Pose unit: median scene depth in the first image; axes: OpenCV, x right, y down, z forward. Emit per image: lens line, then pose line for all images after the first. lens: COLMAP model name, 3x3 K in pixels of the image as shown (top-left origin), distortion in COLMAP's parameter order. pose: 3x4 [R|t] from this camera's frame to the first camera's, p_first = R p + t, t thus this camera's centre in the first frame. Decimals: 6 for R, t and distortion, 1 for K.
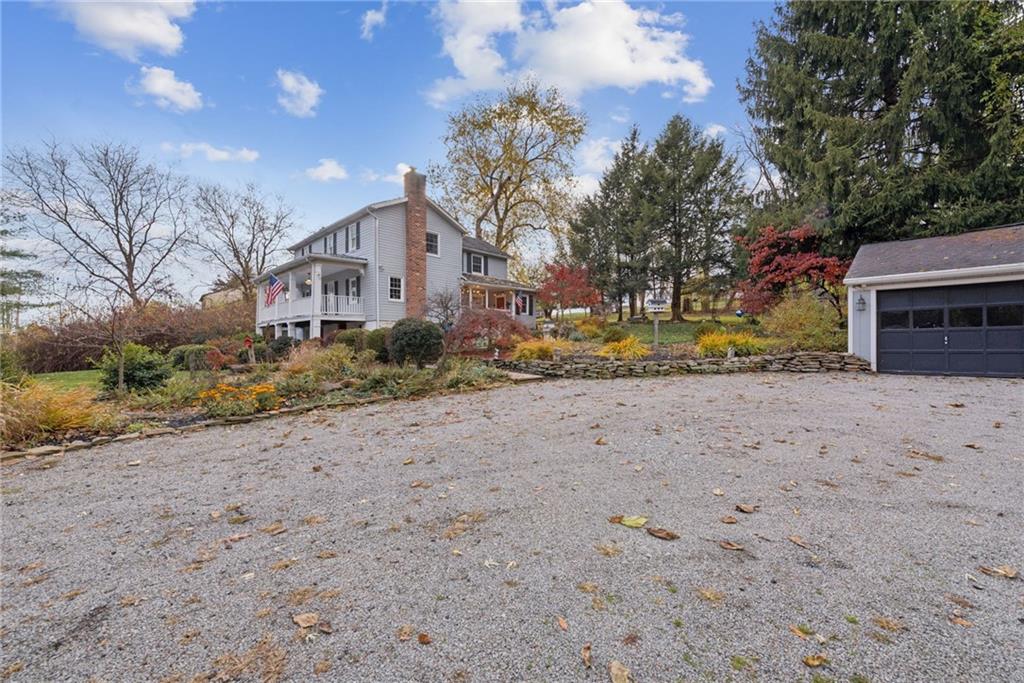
lens RADIAL K [[403.9, 0, 511.3], [0, 403.9, 337.8], [0, 0, 1]] dist [0.000769, 0.000798]
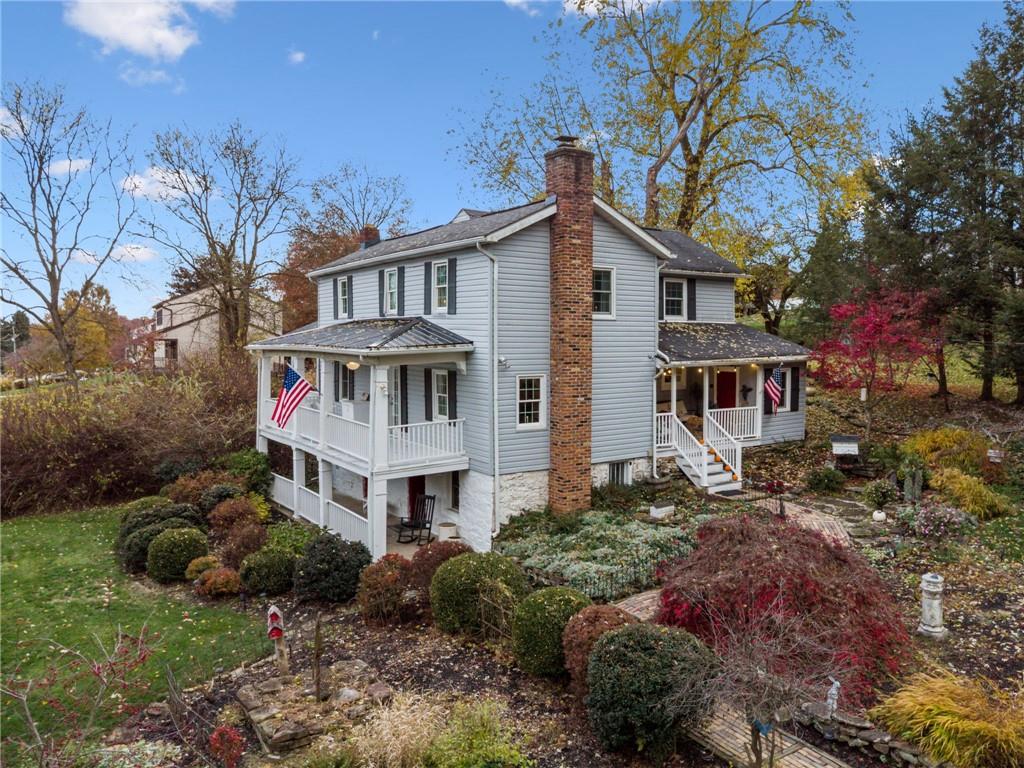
lens RADIAL K [[780.1, 0, 511.9], [0, 780.1, 383.7], [0, 0, 1]] dist [0.004394, 0.000983]
pose [[0.974585, 0.011239, -0.223735, -0.071319], [-0.006248, 0.999716, 0.023001, -0.113570], [0.223930, -0.021019, 0.974379, 0.074371]]
